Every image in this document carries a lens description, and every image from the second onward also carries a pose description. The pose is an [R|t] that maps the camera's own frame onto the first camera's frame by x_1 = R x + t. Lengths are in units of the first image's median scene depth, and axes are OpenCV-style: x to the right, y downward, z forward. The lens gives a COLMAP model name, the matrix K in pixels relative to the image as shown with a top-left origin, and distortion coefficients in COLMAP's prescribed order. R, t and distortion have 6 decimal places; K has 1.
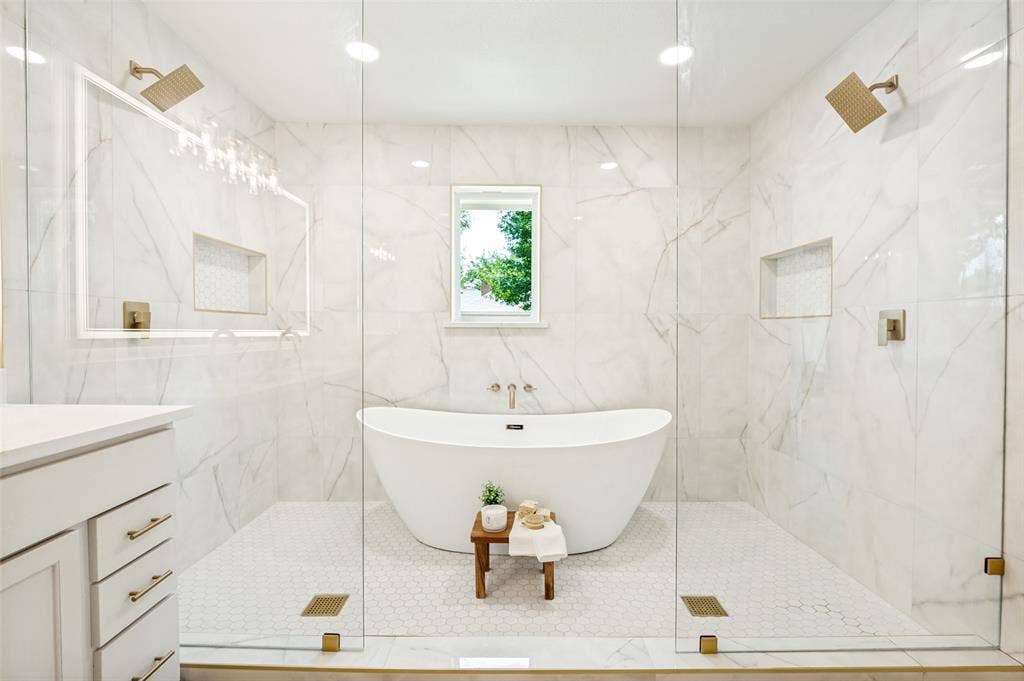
lens RADIAL K [[469.8, 0, 515.3], [0, 469.8, 339.1], [0, 0, 1]] dist [-0.001816, -0.008328]
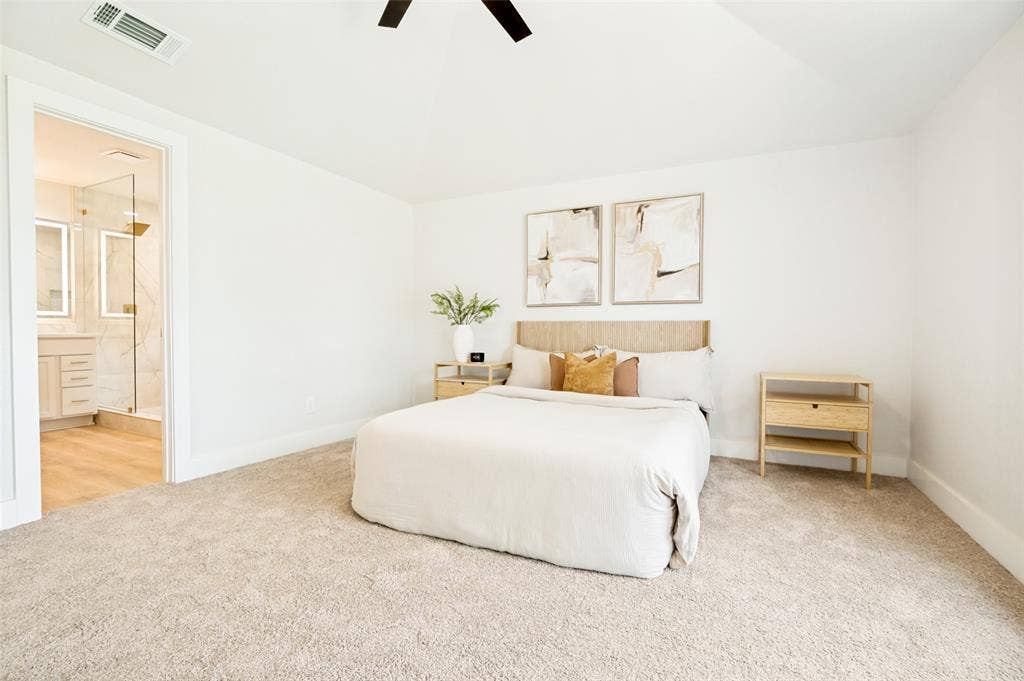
lens RADIAL K [[469.8, 0, 515.3], [0, 469.8, 339.1], [0, 0, 1]] dist [-0.001816, -0.008328]
pose [[0.894977, 0.010372, -0.445992, 3.059706], [-0.010049, 0.999945, 0.003088, 0.119080], [0.445999, 0.001718, 0.895032, -0.615267]]
